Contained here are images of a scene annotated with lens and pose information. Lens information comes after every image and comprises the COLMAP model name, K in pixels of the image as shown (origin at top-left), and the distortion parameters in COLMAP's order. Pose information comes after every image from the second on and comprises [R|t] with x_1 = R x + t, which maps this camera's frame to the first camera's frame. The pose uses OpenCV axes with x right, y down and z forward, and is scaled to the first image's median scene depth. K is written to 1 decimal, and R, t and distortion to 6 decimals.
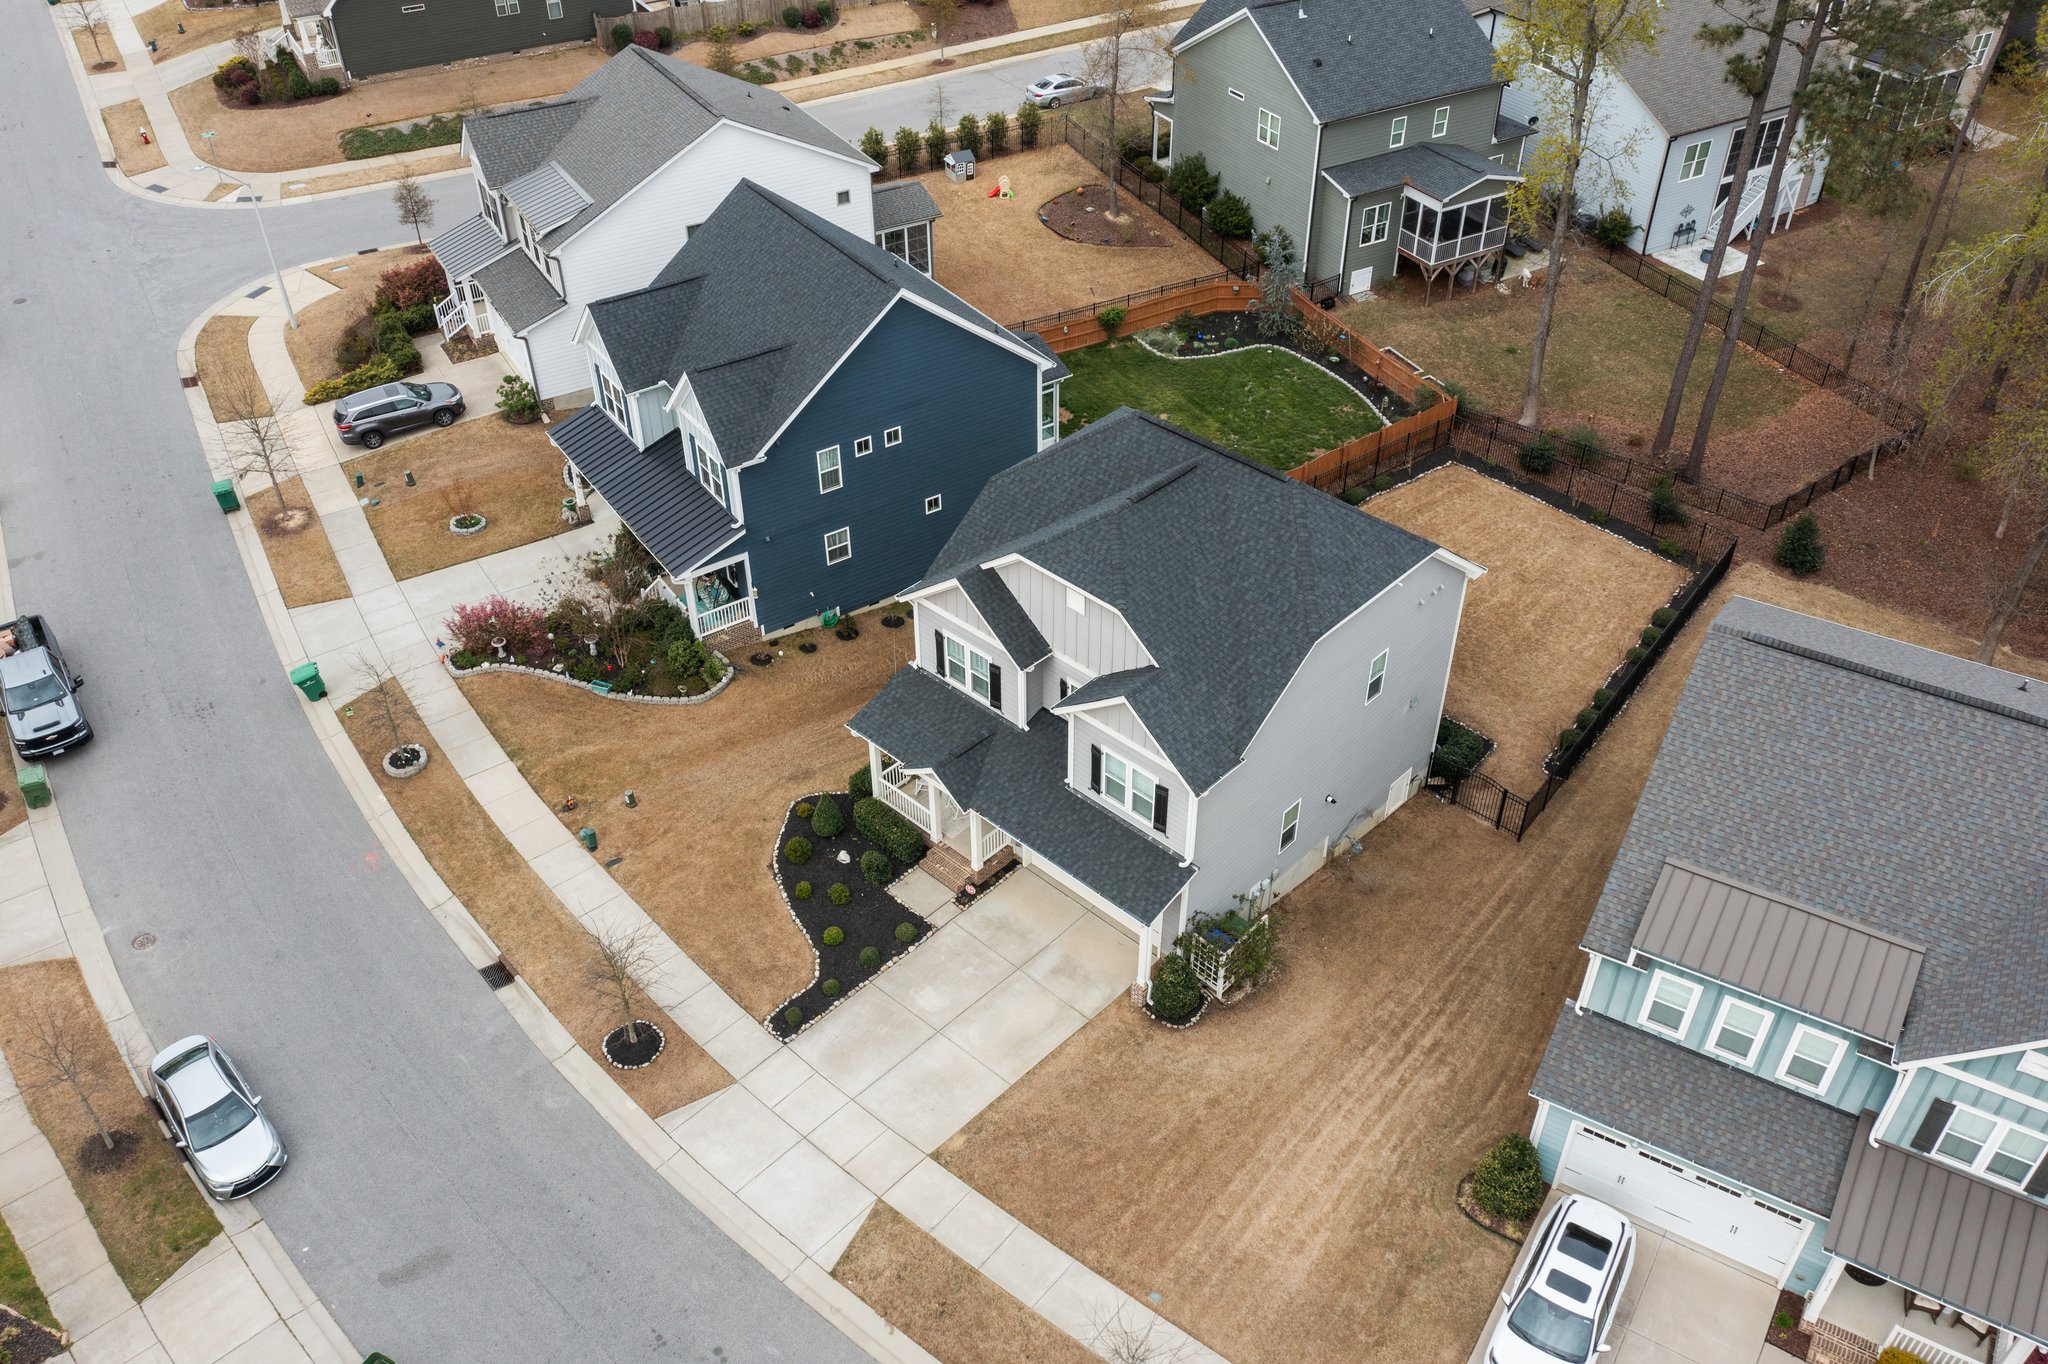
lens RADIAL K [[1628.8, 0, 1024.0], [0, 1628.8, 682.0], [0, 0, 1]] dist [0.000668, -0.013828]
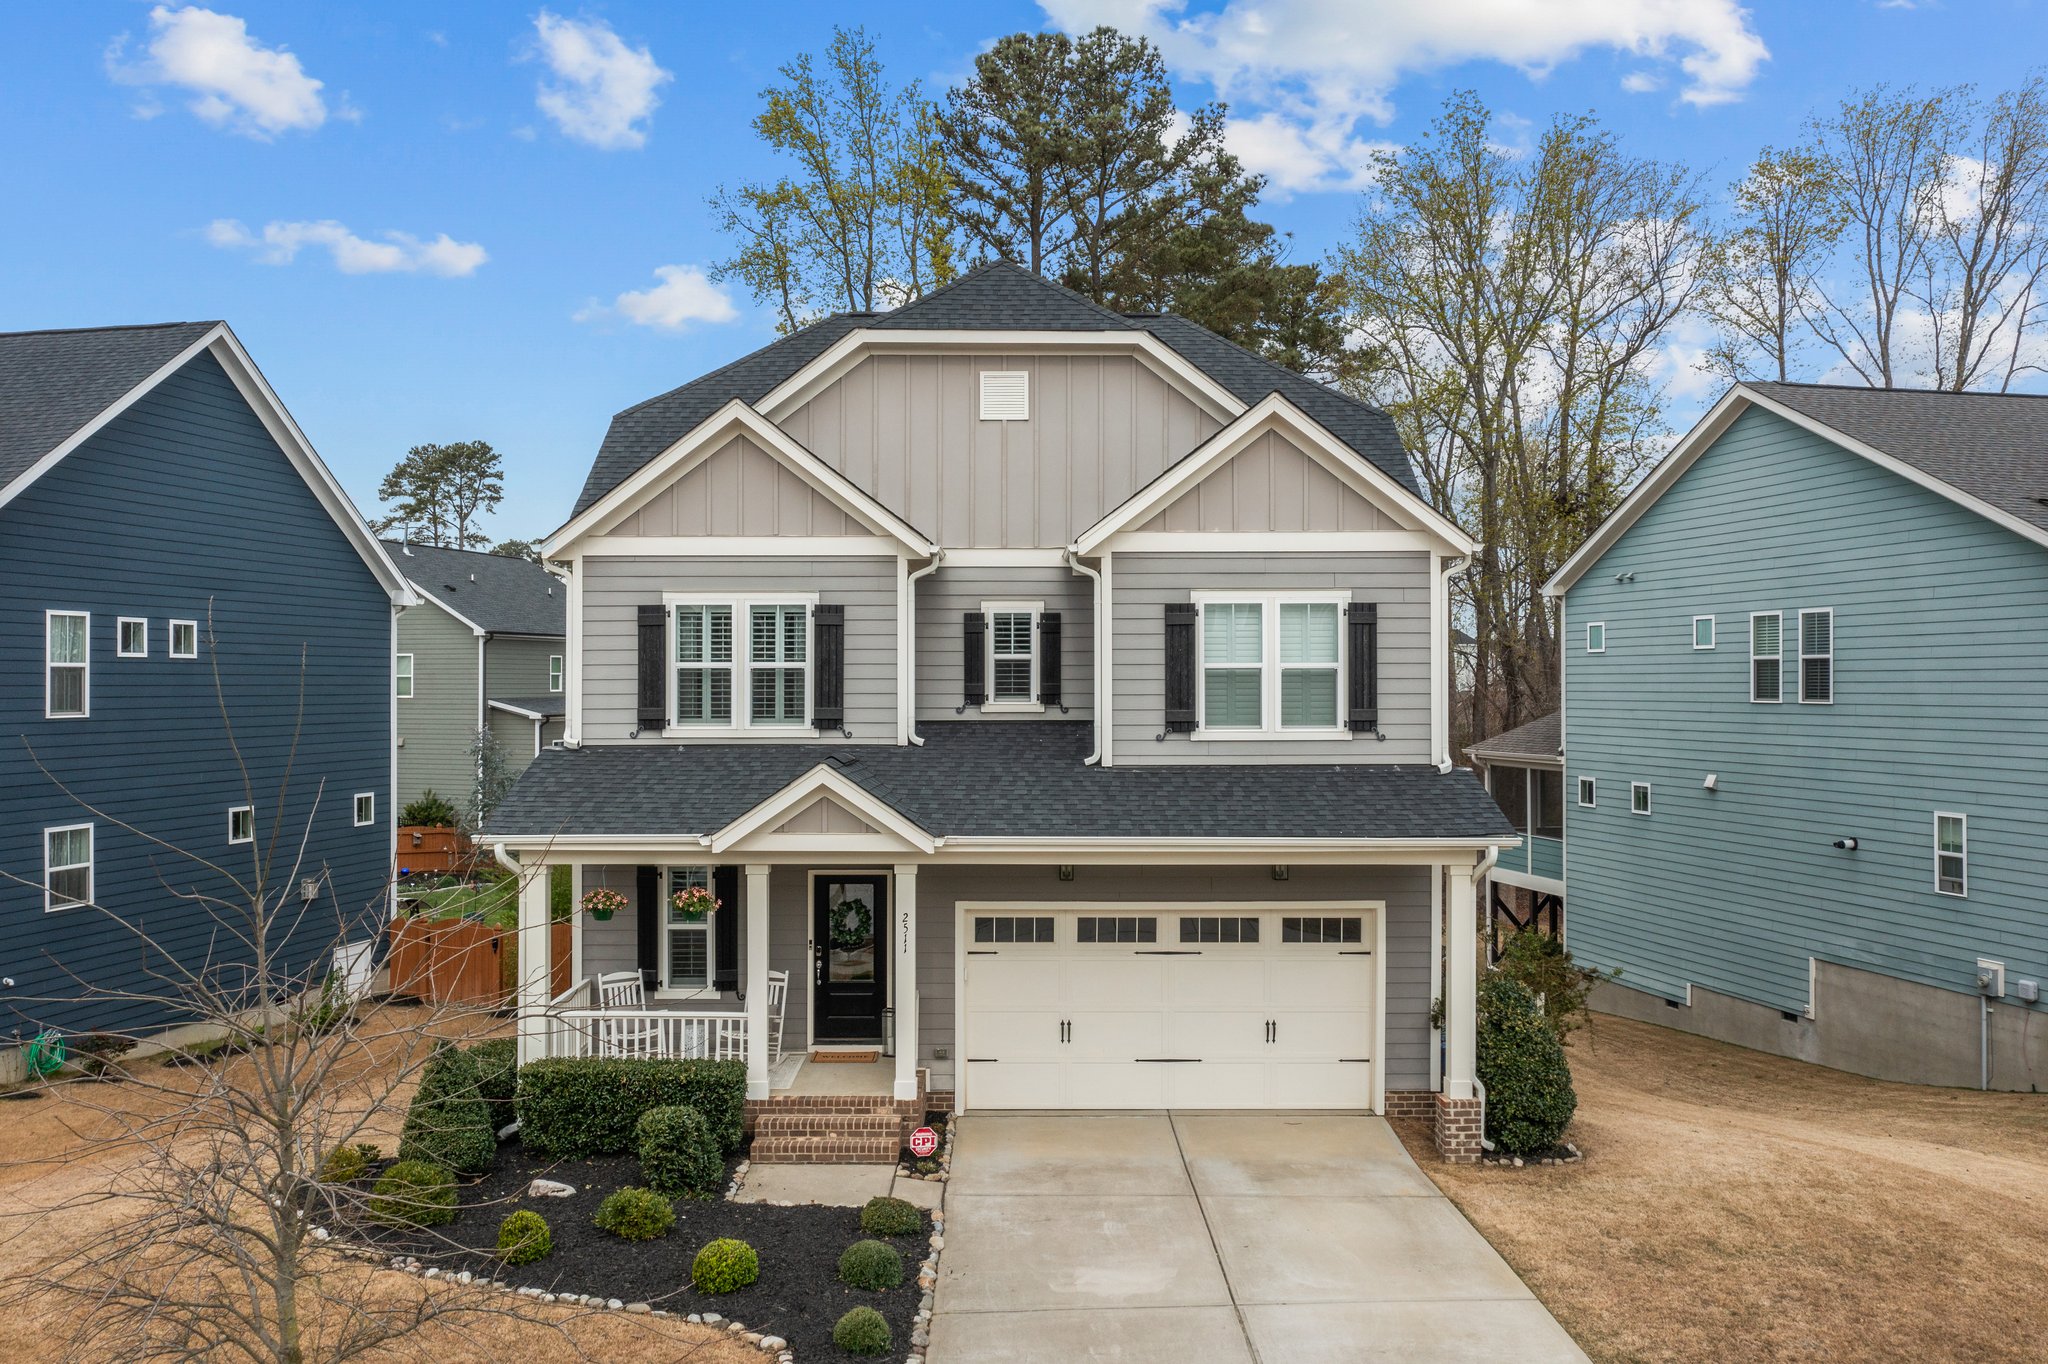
lens RADIAL K [[1628.8, 0, 1024.0], [0, 1628.8, 682.0], [0, 0, 1]] dist [0.000668, -0.013828]
pose [[0.717176, 0.011738, 0.696793, -0.256179], [0.428562, 0.781017, -0.454255, 0.204471], [-0.549539, 0.624400, 0.555096, 0.635142]]
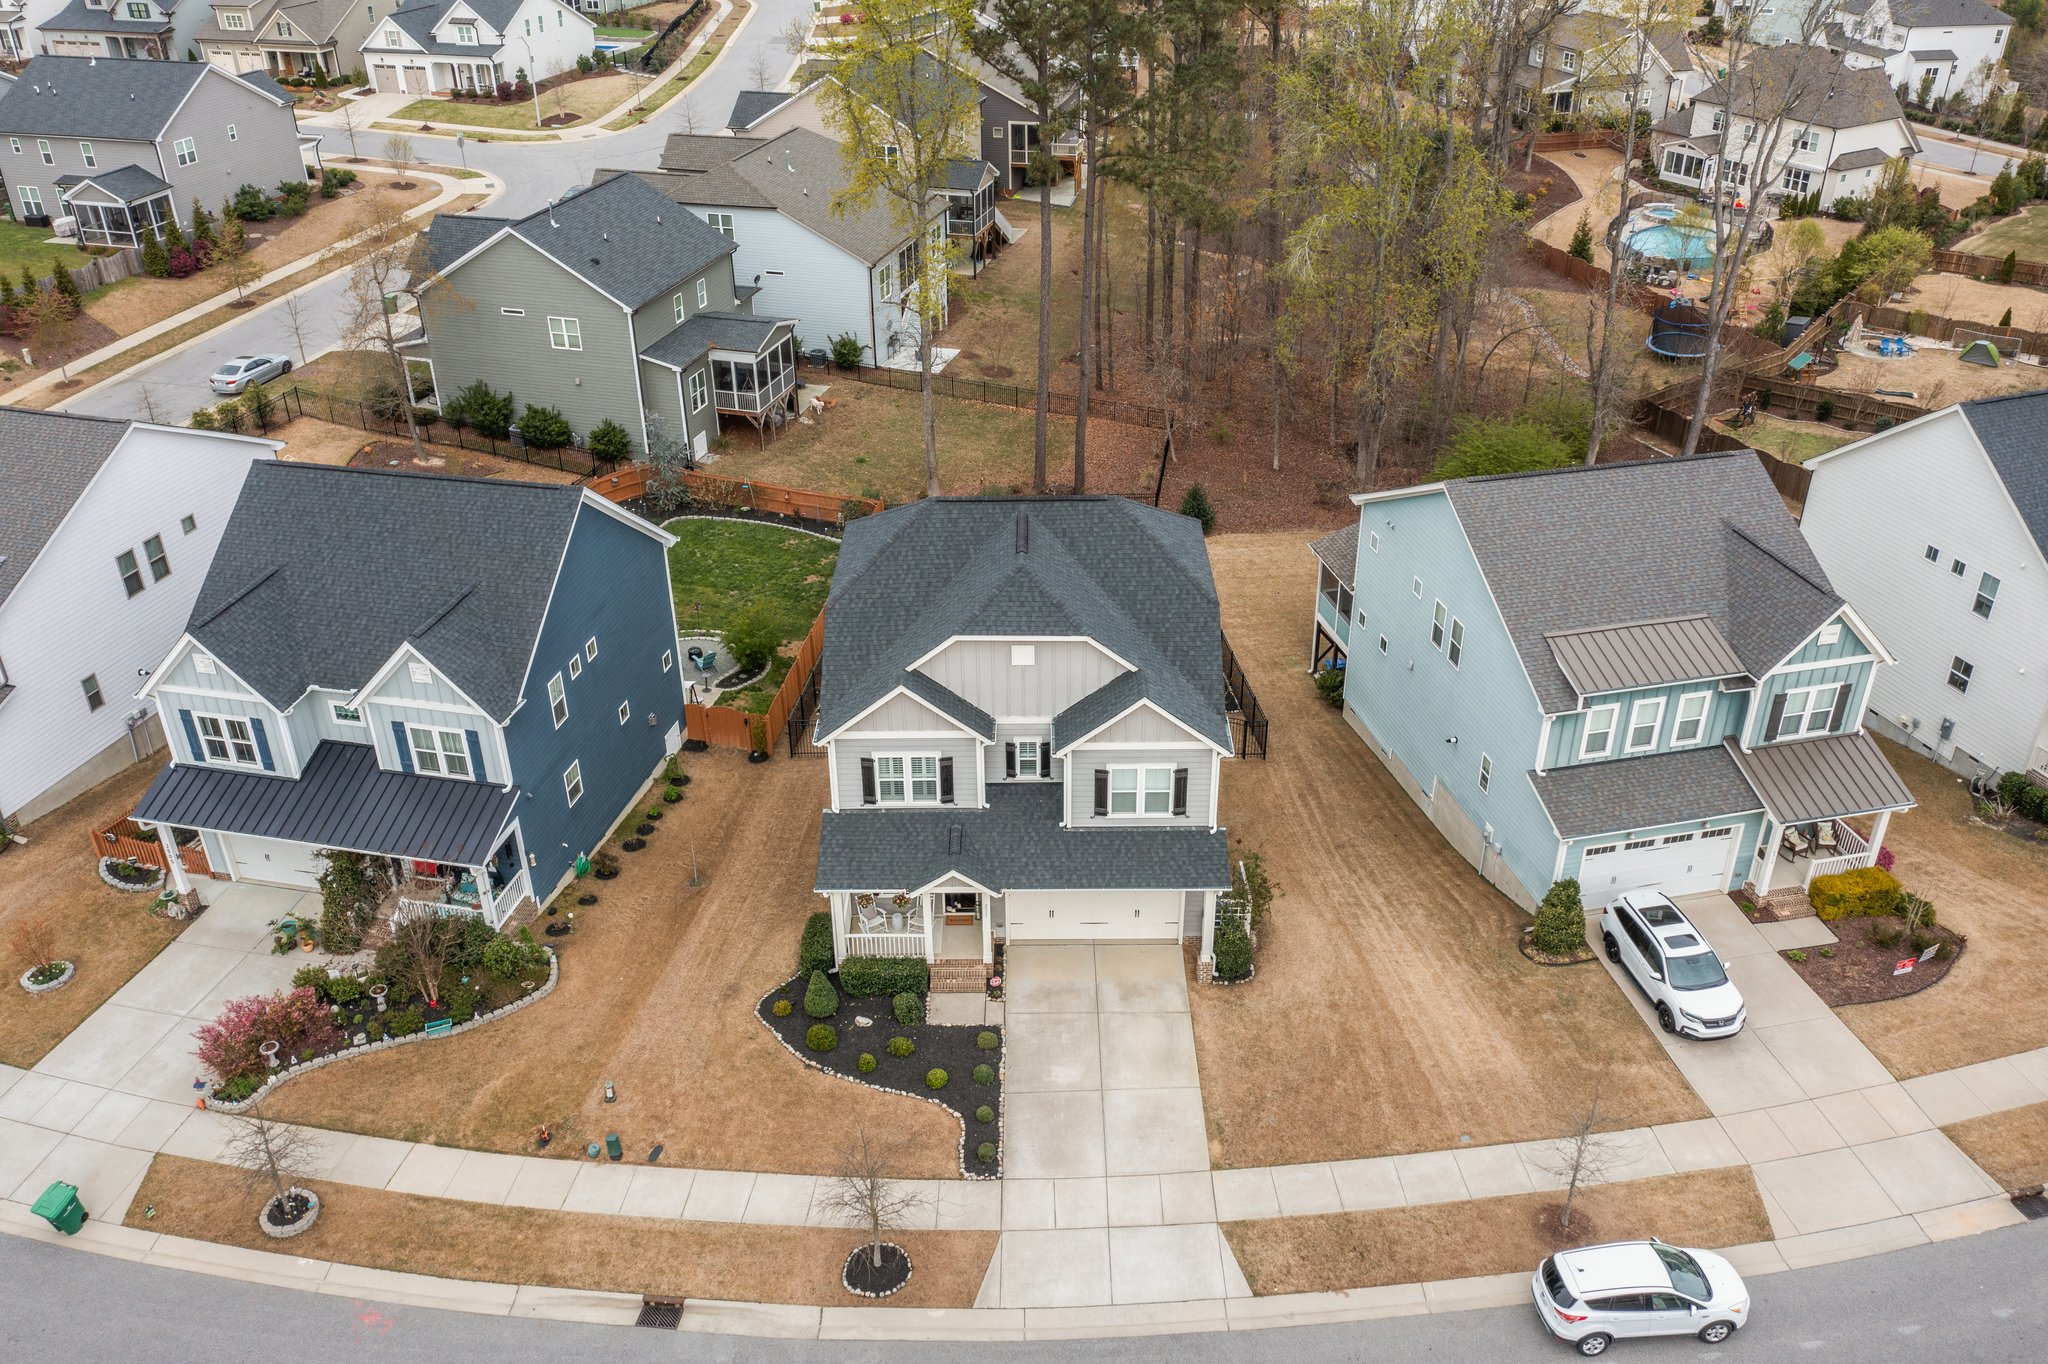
lens RADIAL K [[1628.8, 0, 1024.0], [0, 1628.8, 682.0], [0, 0, 1]] dist [0.000668, -0.013828]
pose [[0.722328, -0.346809, 0.598302, -0.499118], [0.432734, 0.901522, 0.000134, -0.027985], [-0.539429, 0.258808, 0.801270, 0.127350]]
